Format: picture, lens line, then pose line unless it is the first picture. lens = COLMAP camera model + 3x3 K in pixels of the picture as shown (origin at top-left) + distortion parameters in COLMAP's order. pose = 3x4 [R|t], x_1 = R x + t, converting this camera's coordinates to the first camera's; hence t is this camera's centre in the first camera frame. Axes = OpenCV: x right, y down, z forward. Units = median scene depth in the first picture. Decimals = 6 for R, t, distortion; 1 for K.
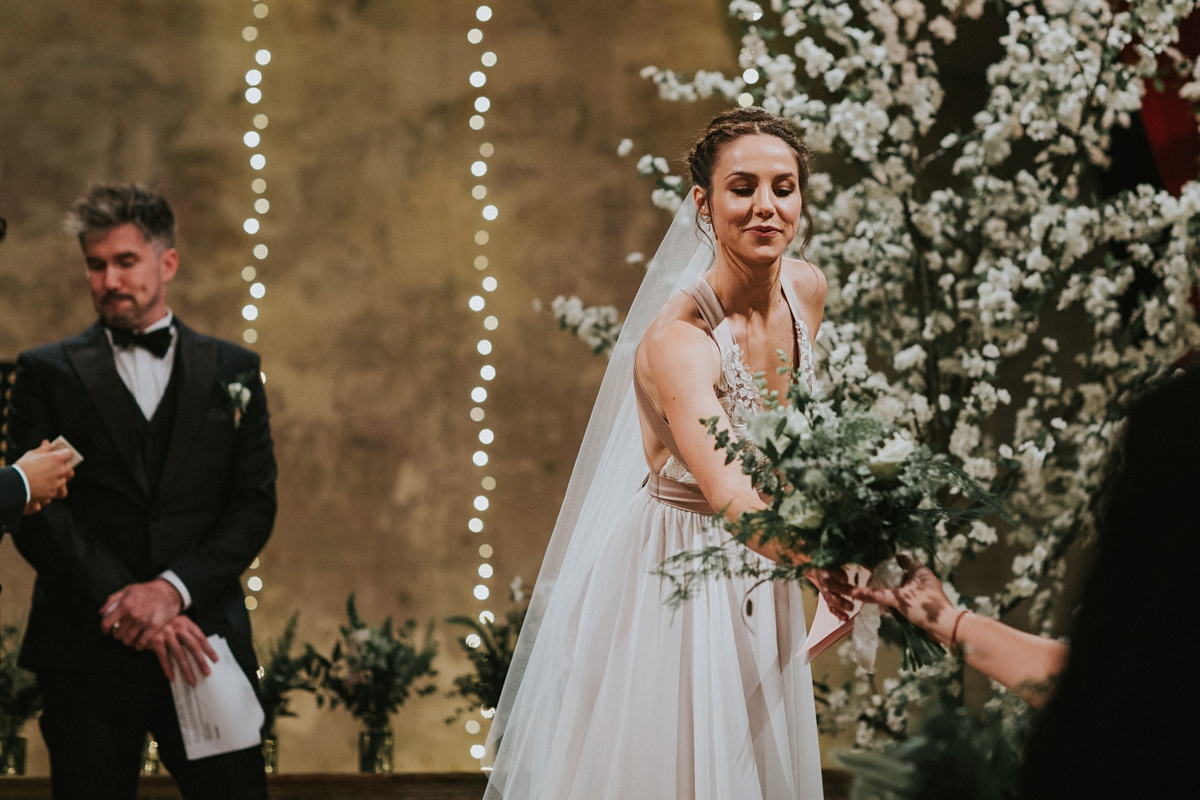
lens RADIAL K [[3197.3, 0, 600.0], [0, 3197.3, 400.0], [0, 0, 1]] dist [0.067033, -0.101439]
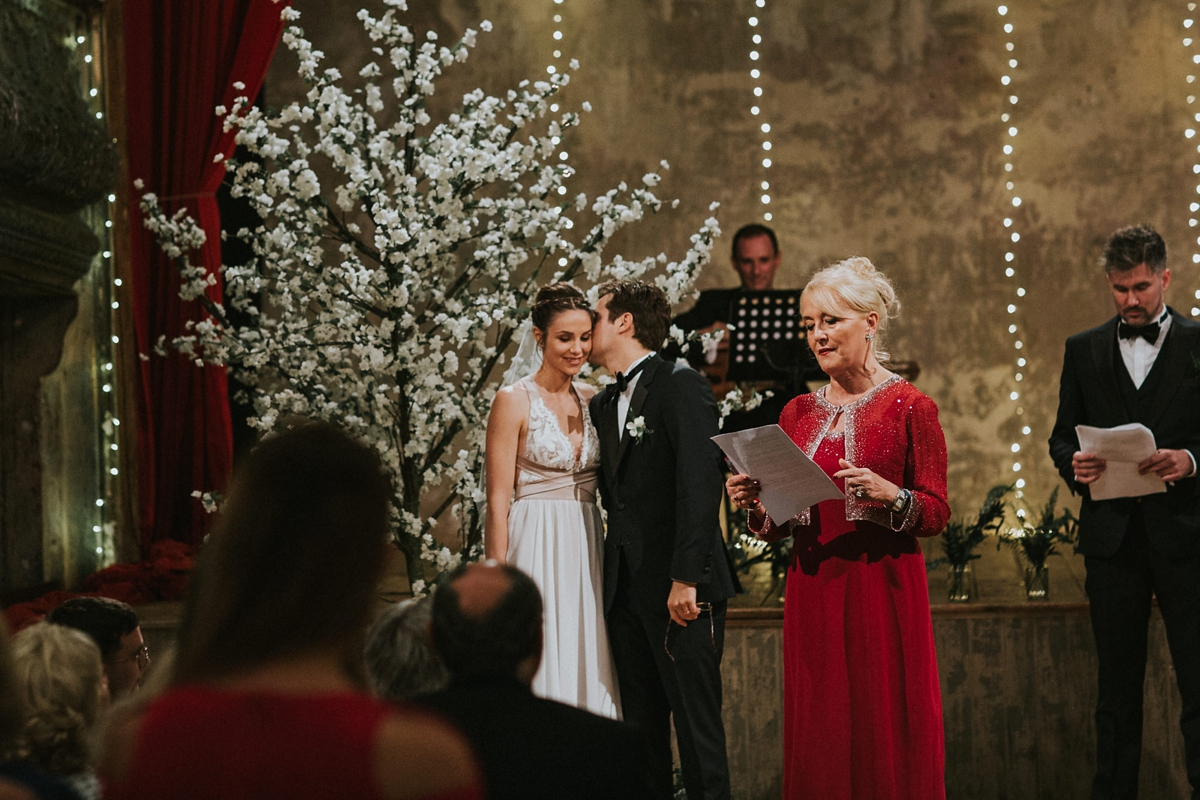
lens RADIAL K [[3197.3, 0, 600.0], [0, 3197.3, 400.0], [0, 0, 1]] dist [0.067033, -0.101439]
pose [[0.971363, -0.031128, -0.235554, 0.029289], [0.068759, 0.985788, 0.153276, -0.132197], [0.227435, -0.165083, 0.959698, -0.269727]]
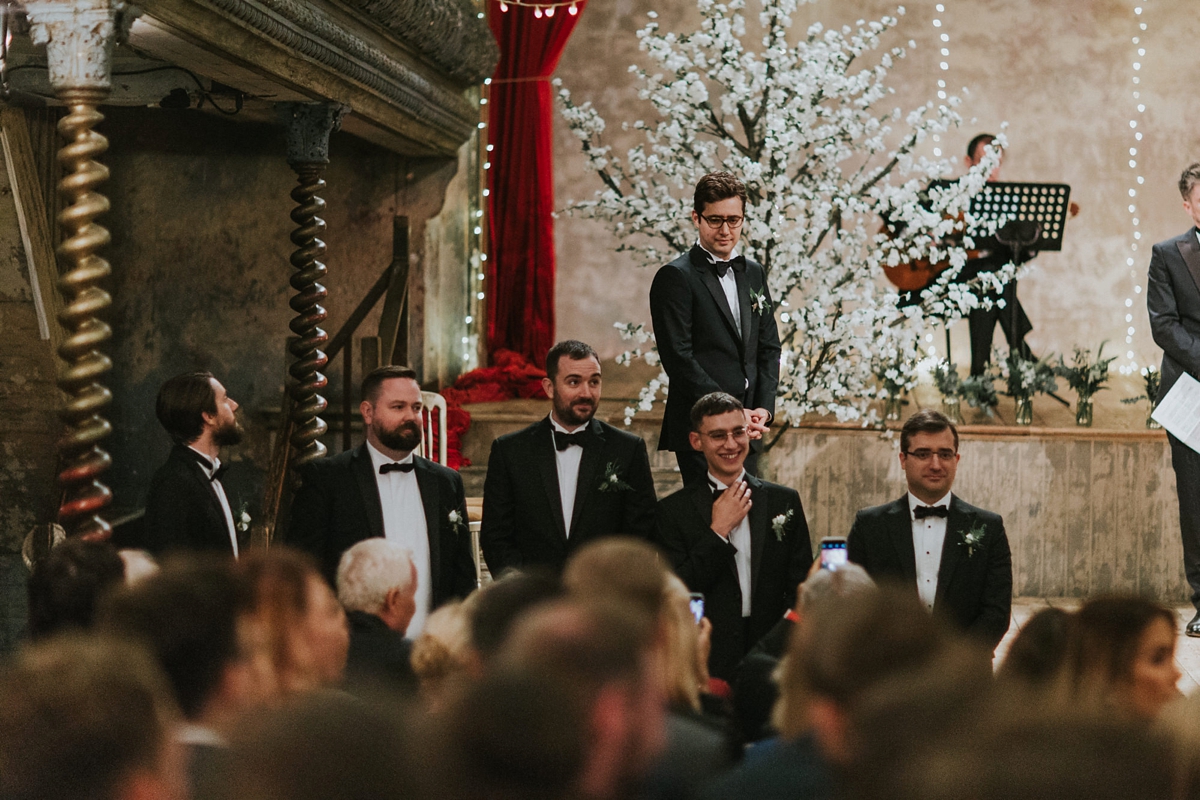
lens RADIAL K [[3197.3, 0, 600.0], [0, 3197.3, 400.0], [0, 0, 1]] dist [0.067033, -0.101439]
pose [[0.988949, 0.028007, -0.145589, -0.134402], [0.005627, 0.974197, 0.225629, -0.223398], [0.148152, -0.223955, 0.963273, -0.613496]]
